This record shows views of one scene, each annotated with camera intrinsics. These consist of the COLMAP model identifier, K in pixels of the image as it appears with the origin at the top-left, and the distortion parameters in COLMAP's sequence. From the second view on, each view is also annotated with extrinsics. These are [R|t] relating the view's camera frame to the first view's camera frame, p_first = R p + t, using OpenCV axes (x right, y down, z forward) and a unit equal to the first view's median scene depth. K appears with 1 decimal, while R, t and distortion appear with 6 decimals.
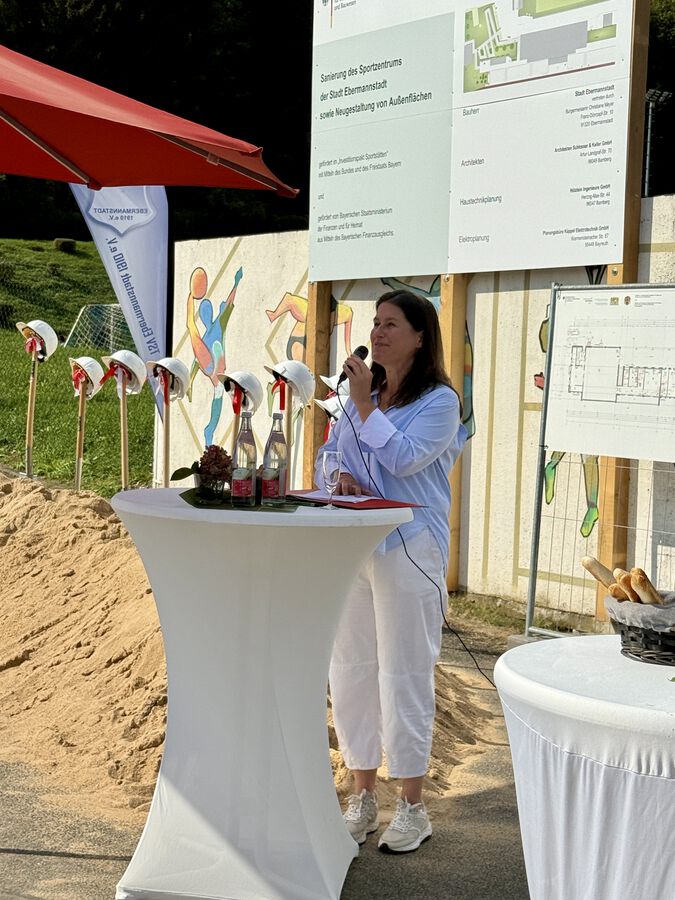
lens RADIAL K [[1743.2, 0, 337.7], [0, 1743.2, 450.0], [0, 0, 1]] dist [0.103577, 0.000000]
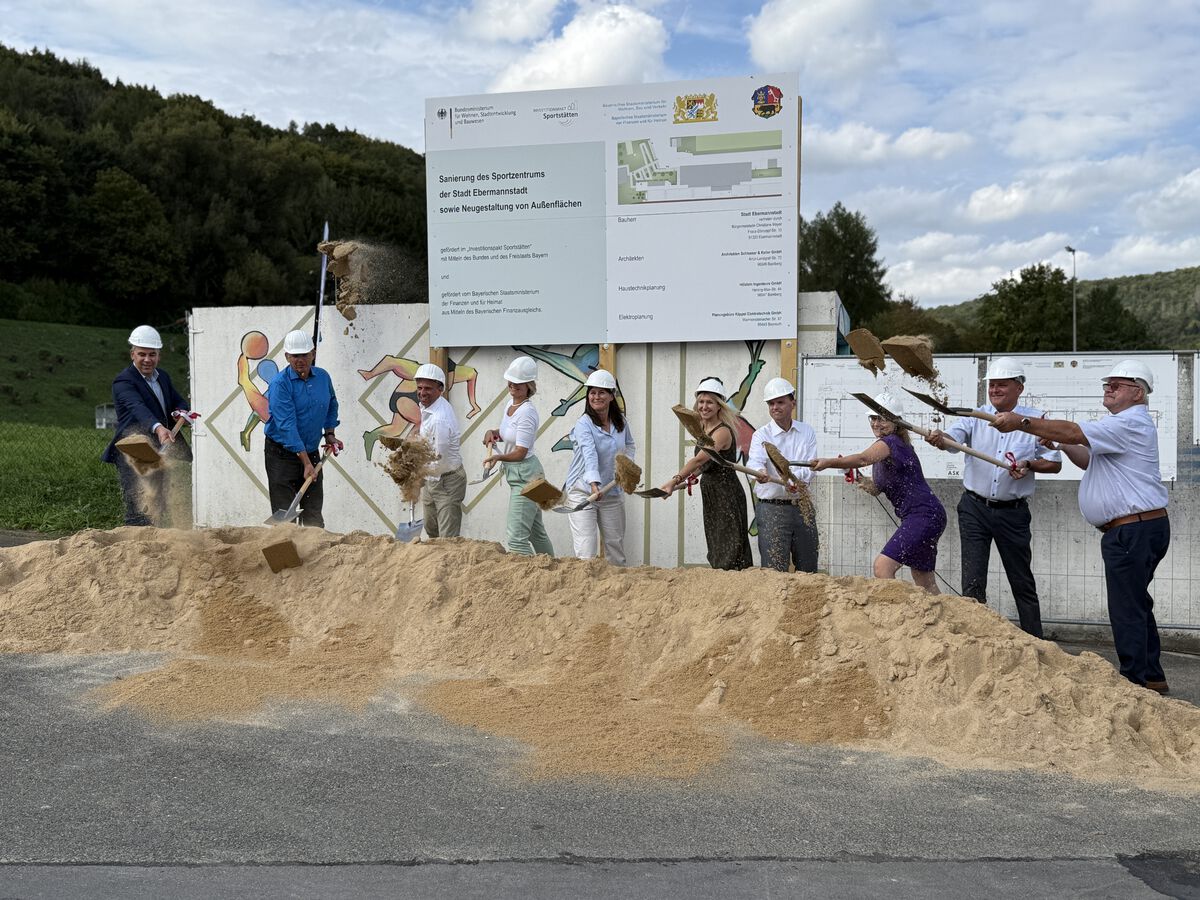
lens RADIAL K [[1233.5, 0, 592.5], [0, 1233.5, 448.8], [0, 0, 1]] dist [0.131644, 0.000000]
pose [[0.762049, -0.045561, 0.645915, -0.541754], [0.050701, 0.998657, 0.010626, -0.033115], [-0.645532, 0.024651, 0.763335, 0.310207]]
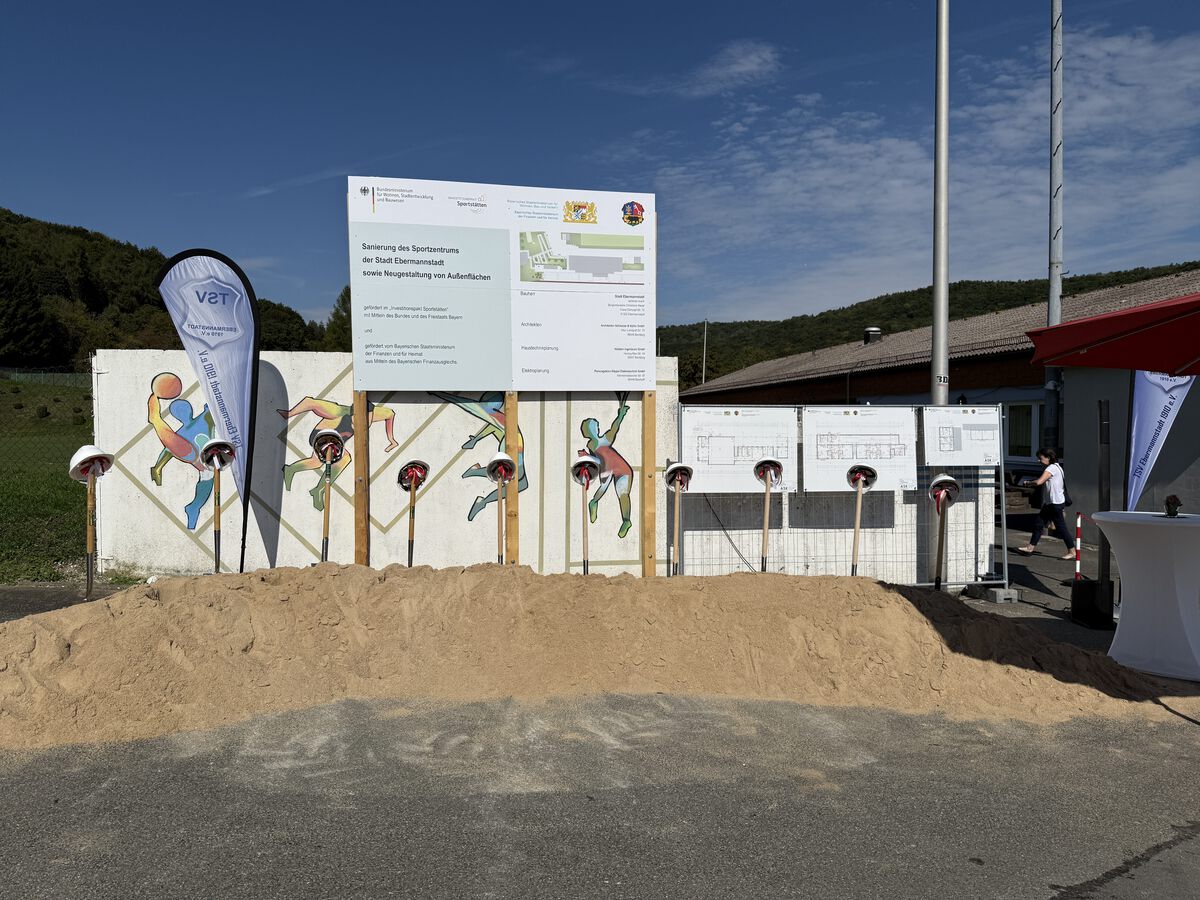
lens RADIAL K [[837.5, 0, 608.6], [0, 837.5, 451.9], [0, 0, 1]] dist [0.045962, -0.032638]
pose [[0.381588, -0.062429, 0.922222, -0.623228], [0.053564, 0.997533, 0.045364, -0.075296], [-0.922779, 0.032087, 0.383990, 0.622930]]
